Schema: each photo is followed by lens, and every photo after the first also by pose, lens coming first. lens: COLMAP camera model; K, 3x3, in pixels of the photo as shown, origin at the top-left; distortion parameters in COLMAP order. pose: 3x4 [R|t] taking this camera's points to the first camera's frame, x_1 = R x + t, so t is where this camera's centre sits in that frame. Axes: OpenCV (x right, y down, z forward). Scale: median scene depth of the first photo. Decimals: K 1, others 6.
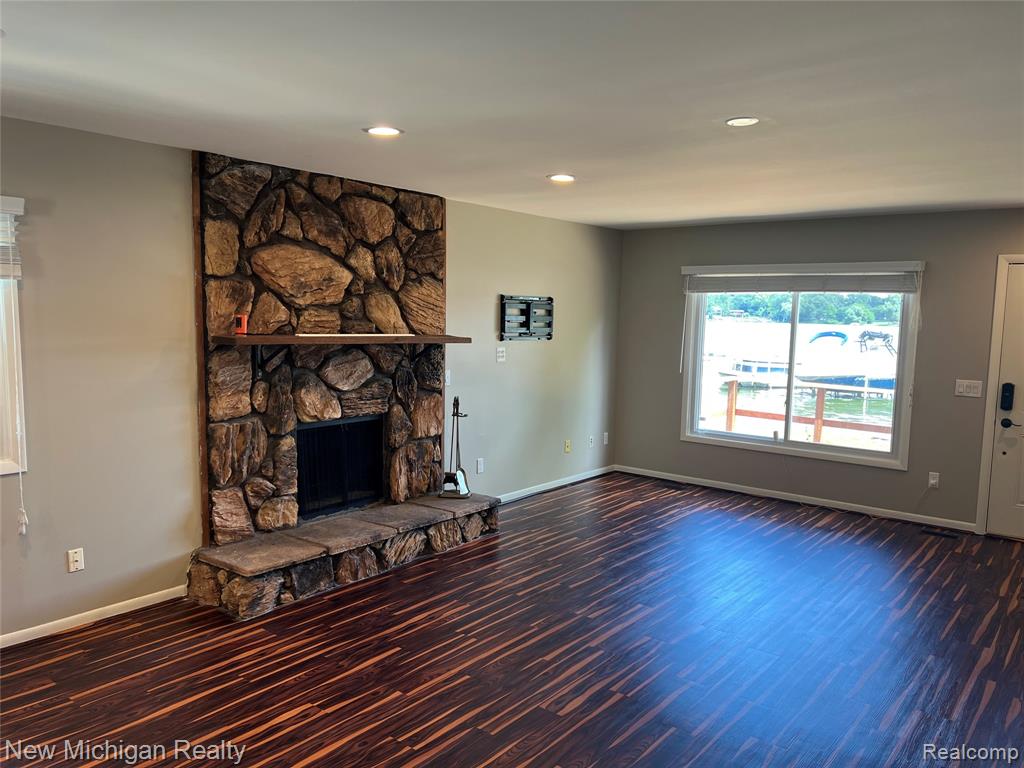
lens RADIAL K [[752.3, 0, 508.6], [0, 752.3, 388.4], [0, 0, 1]] dist [0.026285, -0.032614]
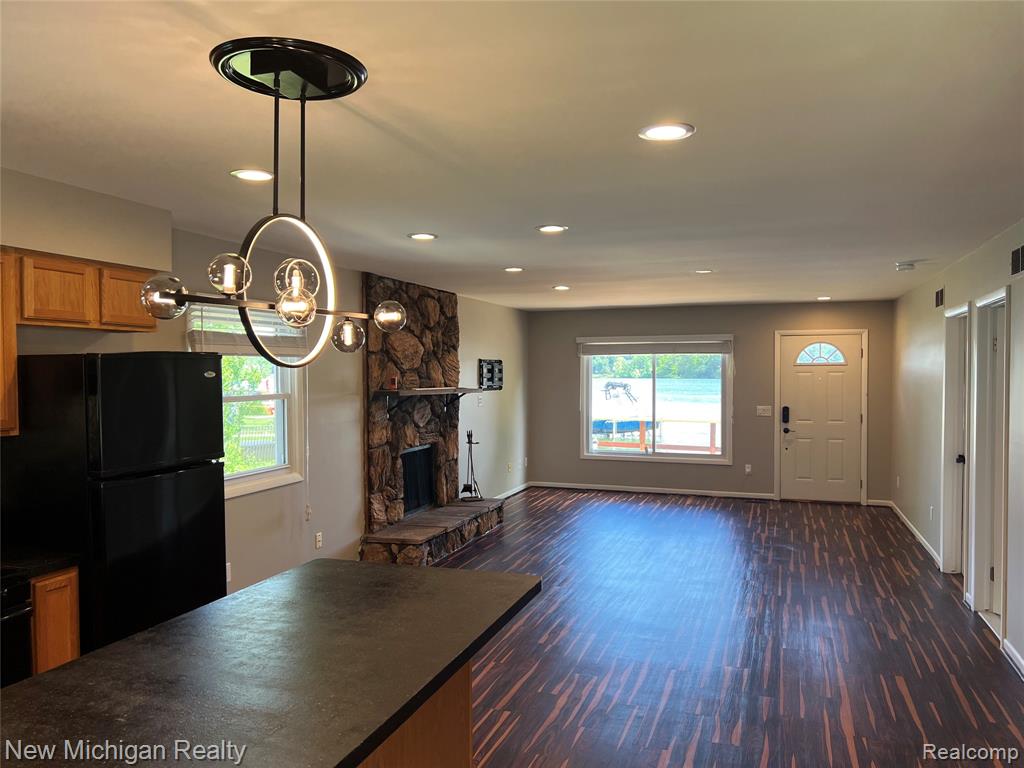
lens RADIAL K [[752.3, 0, 486.9], [0, 752.3, 385.7], [0, 0, 1]] dist [0.026285, -0.032614]
pose [[0.949436, -0.029114, 0.312608, -0.477019], [0.054211, 0.995938, -0.071894, 0.030577], [-0.309245, 0.085206, 0.947158, -0.373379]]
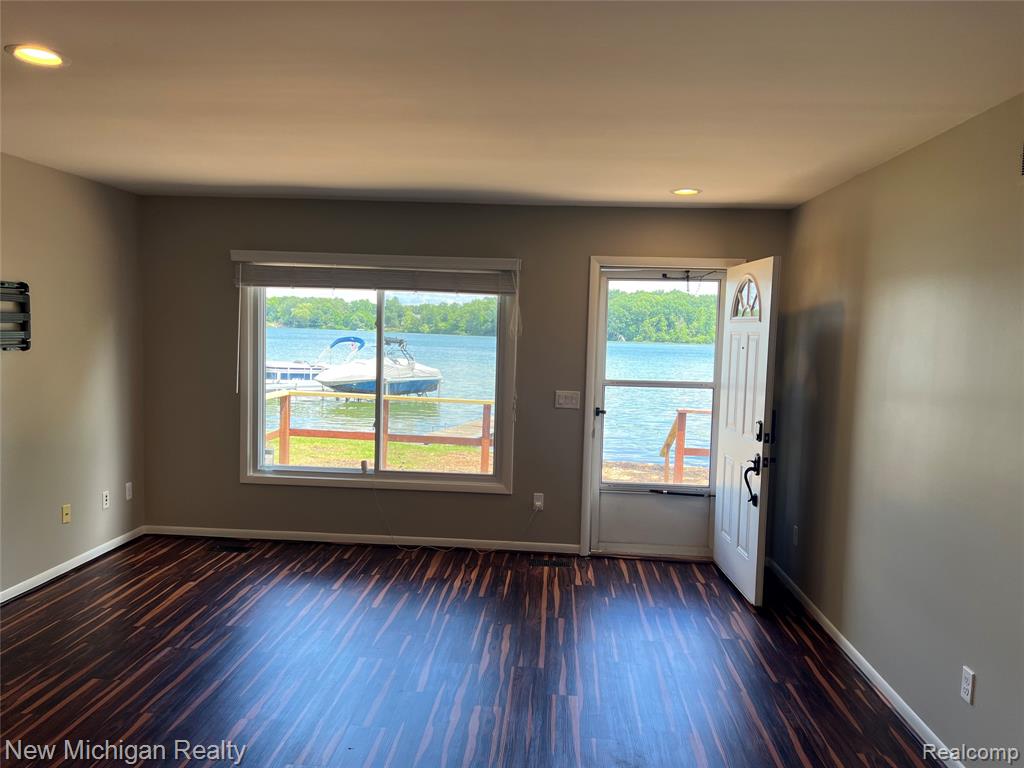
lens RADIAL K [[752.3, 0, 505.7], [0, 752.3, 392.4], [0, 0, 1]] dist [0.026285, -0.032614]
pose [[0.814037, -0.043553, 0.579178, 0.016099], [0.044346, 0.998934, 0.012789, -0.023889], [-0.579118, 0.015273, 0.815101, 0.299644]]
